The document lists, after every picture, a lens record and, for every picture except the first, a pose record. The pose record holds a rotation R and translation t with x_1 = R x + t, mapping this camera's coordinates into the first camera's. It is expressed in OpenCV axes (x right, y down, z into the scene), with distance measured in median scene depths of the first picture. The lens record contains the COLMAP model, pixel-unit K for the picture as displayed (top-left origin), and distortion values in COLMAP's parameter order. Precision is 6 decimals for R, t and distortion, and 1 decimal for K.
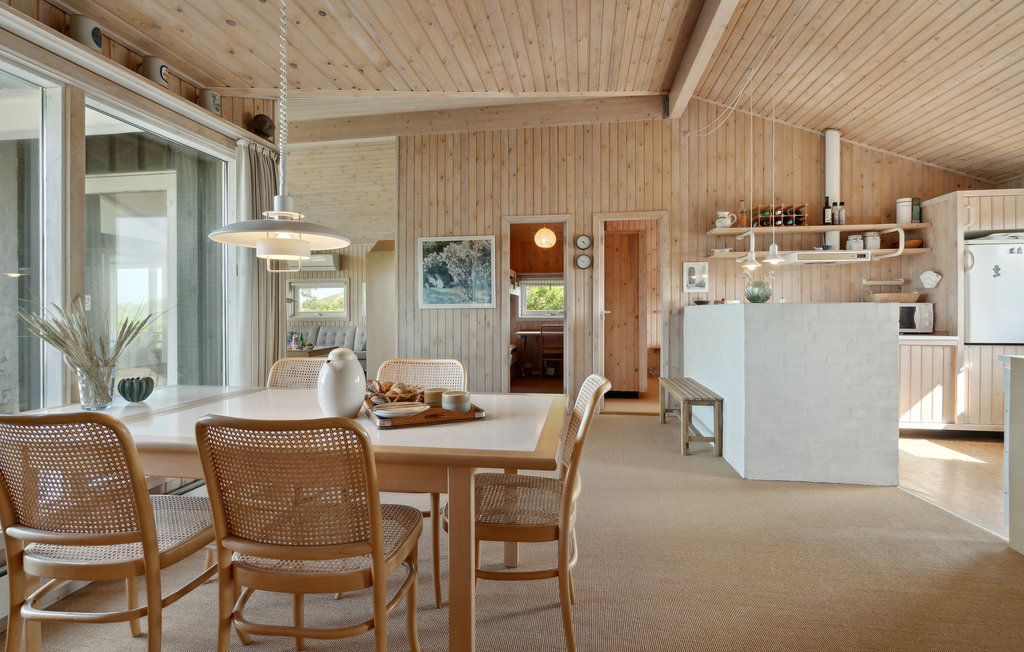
lens RADIAL K [[472.2, 0, 509.3], [0, 472.2, 318.1], [0, 0, 1]] dist [0.000444, 0.000617]
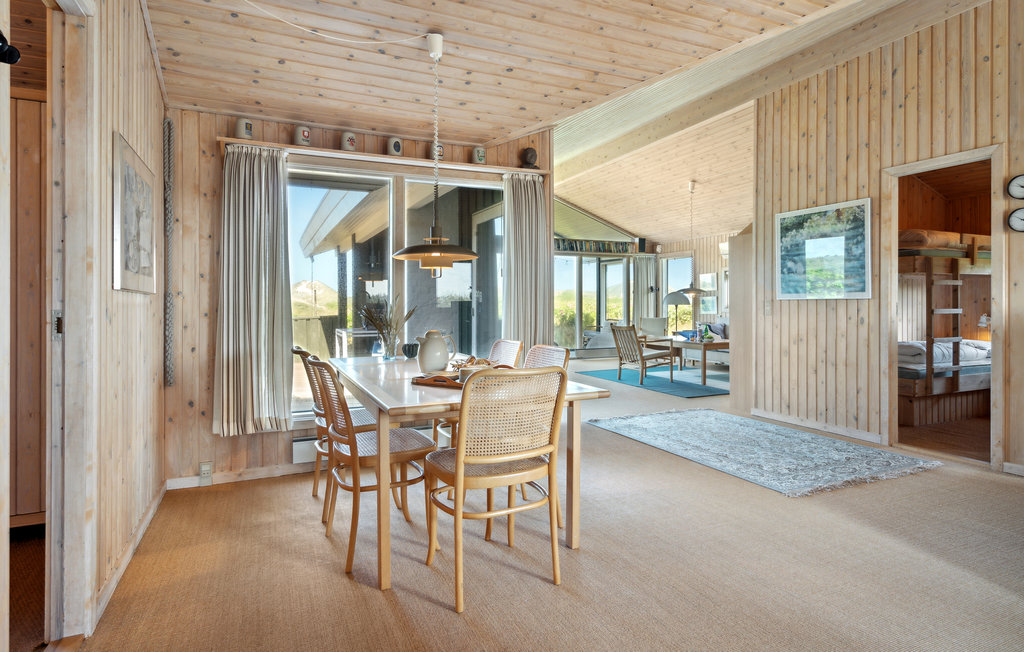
lens RADIAL K [[550.3, 0, 511.5], [0, 550.3, 307.8], [0, 0, 1]] dist [0.000500, 0.000215]
pose [[0.552533, 0.006256, -0.833467, 0.361816], [-0.009177, 0.999957, 0.001421, -0.003514], [0.833440, 0.006864, 0.552567, 0.082284]]
